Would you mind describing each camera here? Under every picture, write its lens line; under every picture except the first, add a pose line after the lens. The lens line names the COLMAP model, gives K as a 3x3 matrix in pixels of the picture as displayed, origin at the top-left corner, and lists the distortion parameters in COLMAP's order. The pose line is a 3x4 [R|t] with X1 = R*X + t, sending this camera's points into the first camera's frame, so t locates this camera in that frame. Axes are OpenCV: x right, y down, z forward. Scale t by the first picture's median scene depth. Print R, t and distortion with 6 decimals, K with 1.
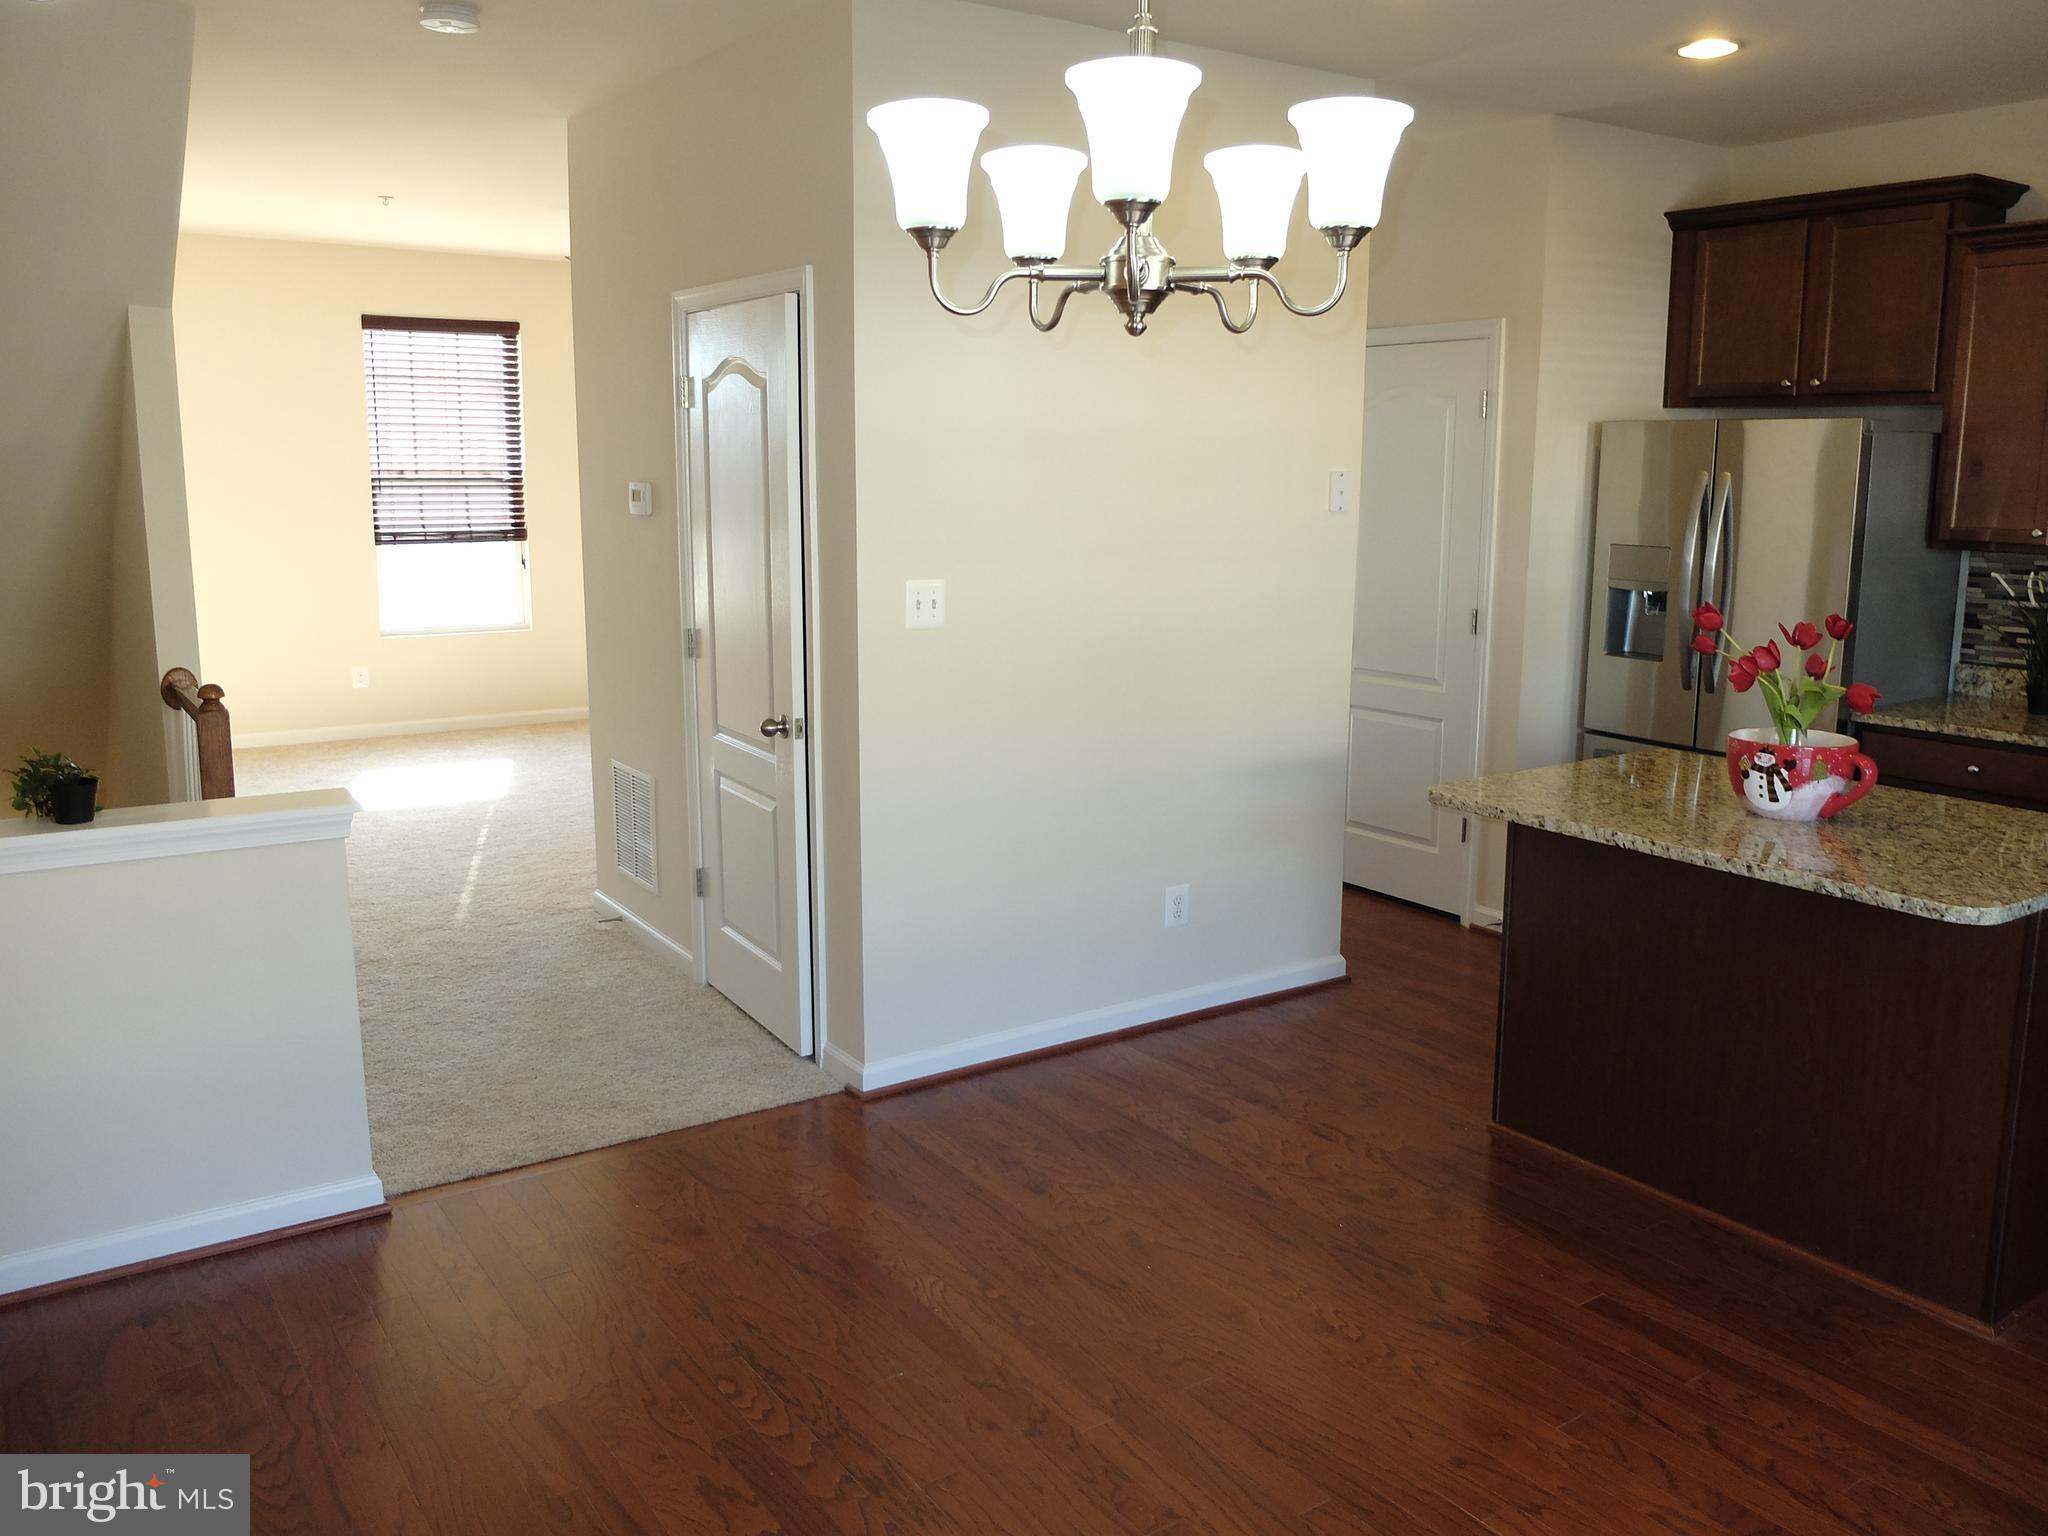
lens RADIAL K [[1560.1, 0, 1018.3], [0, 1560.1, 750.8], [0, 0, 1]] dist [-0.044019, -0.001217]
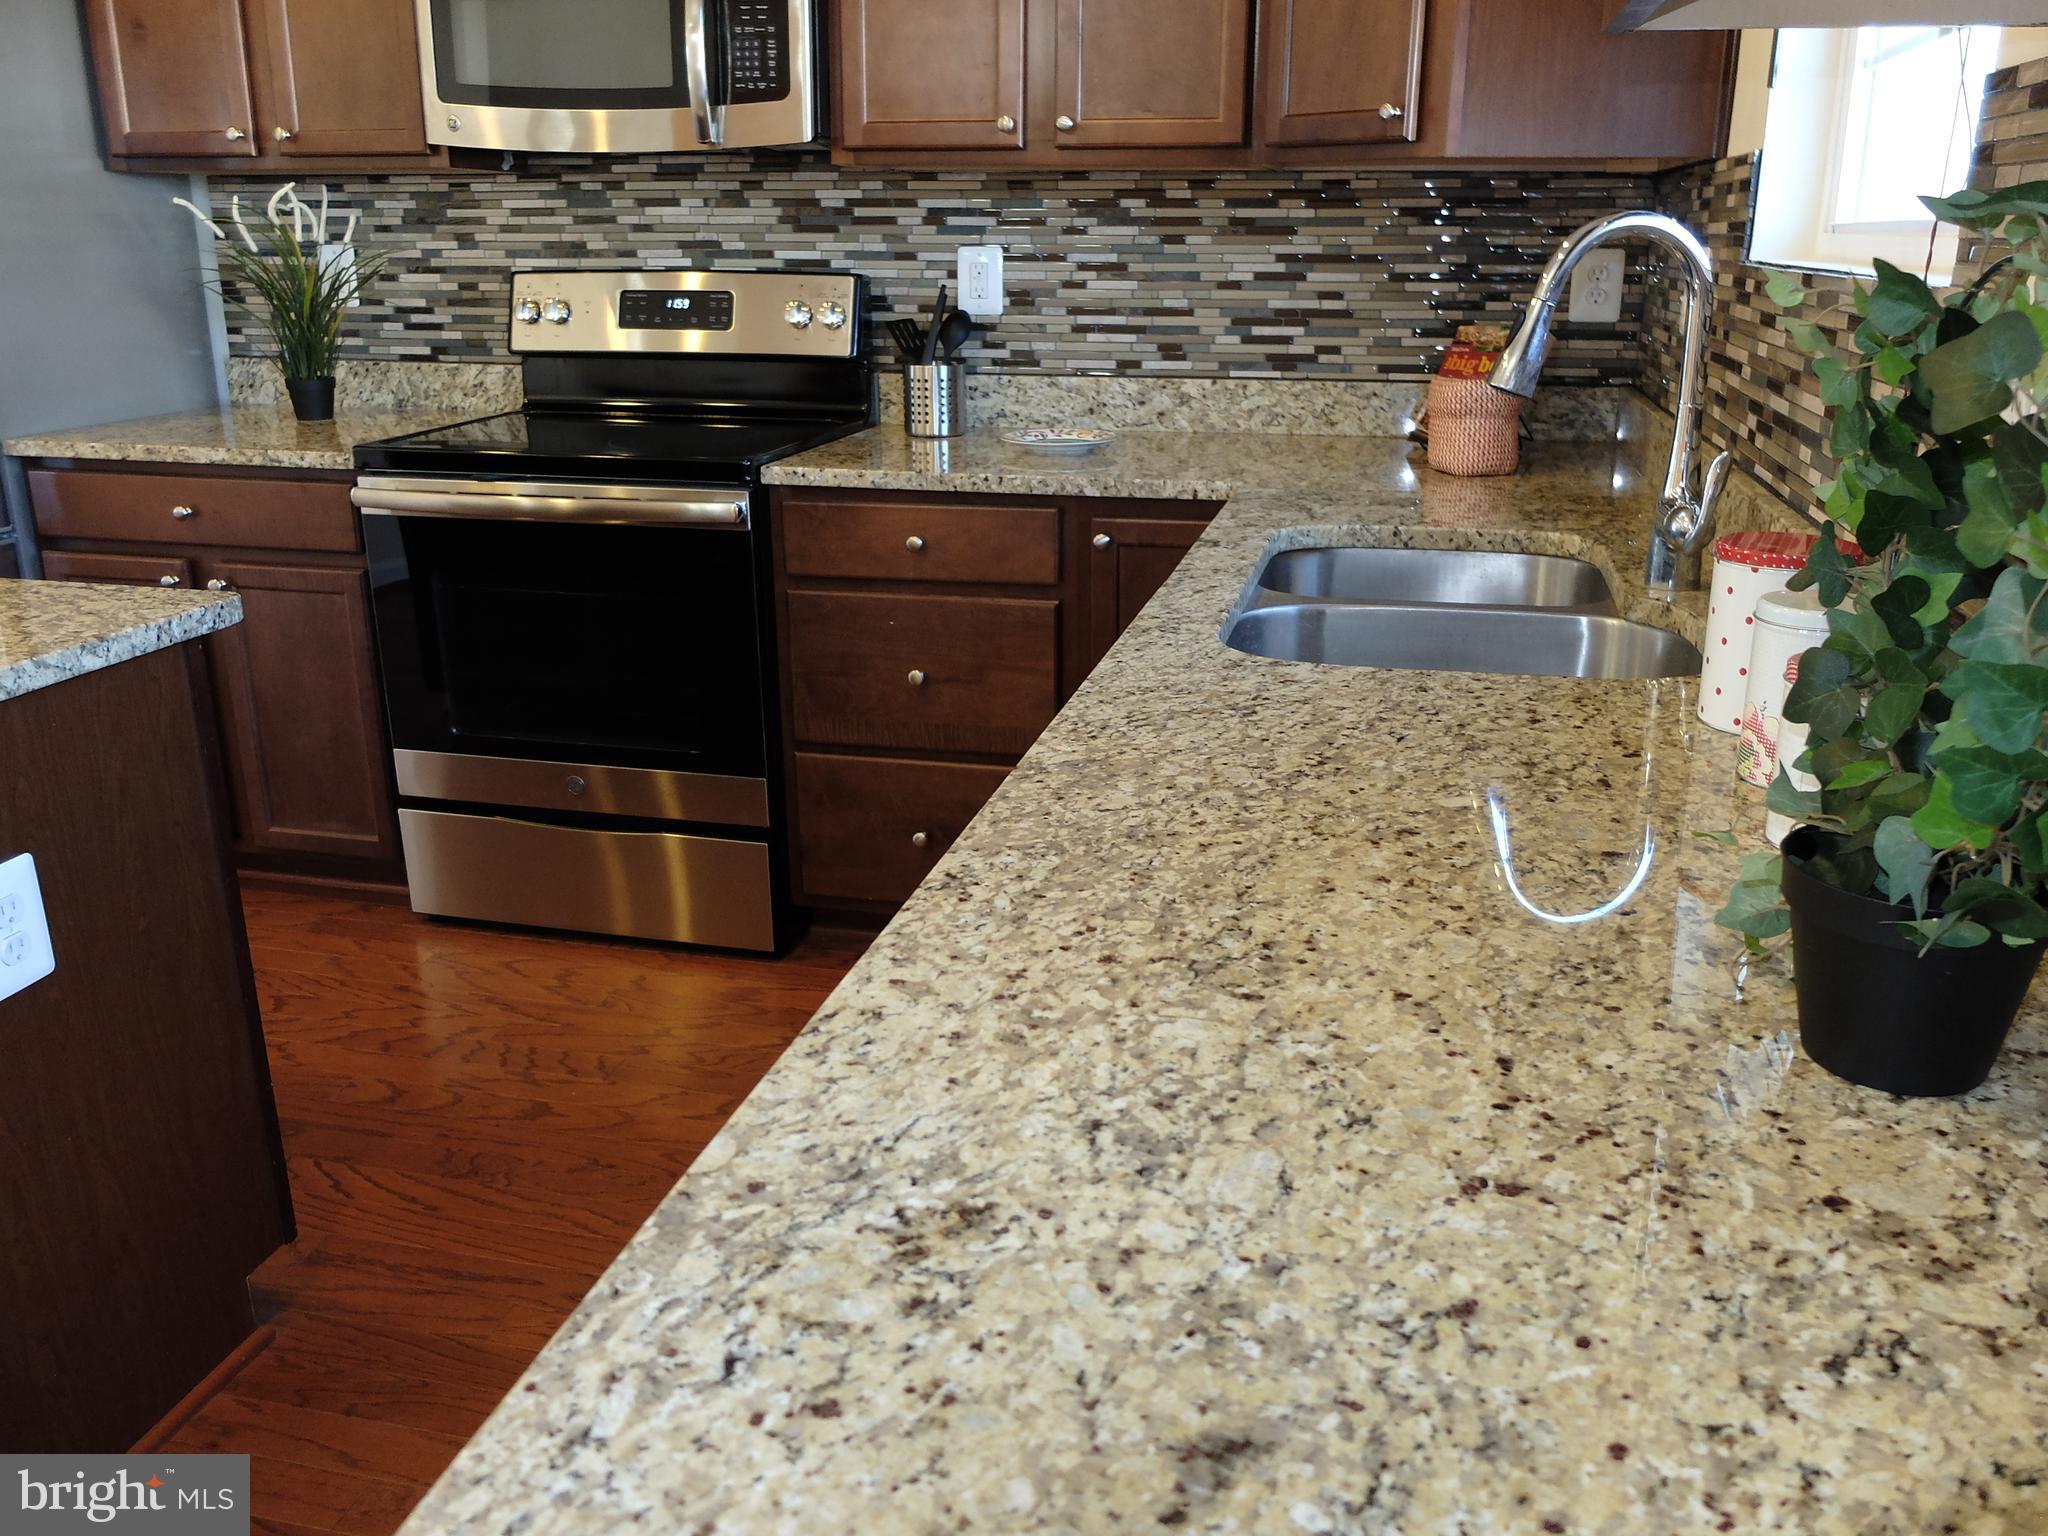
lens RADIAL K [[1620.5, 0, 1021.6], [0, 1620.5, 756.2], [0, 0, 1]] dist [-0.027440, -0.001451]
pose [[0.725201, -0.205530, 0.657146, 0.426852], [0.114774, 0.977140, 0.178951, 0.033132], [-0.678904, -0.054352, 0.732212, 0.271307]]
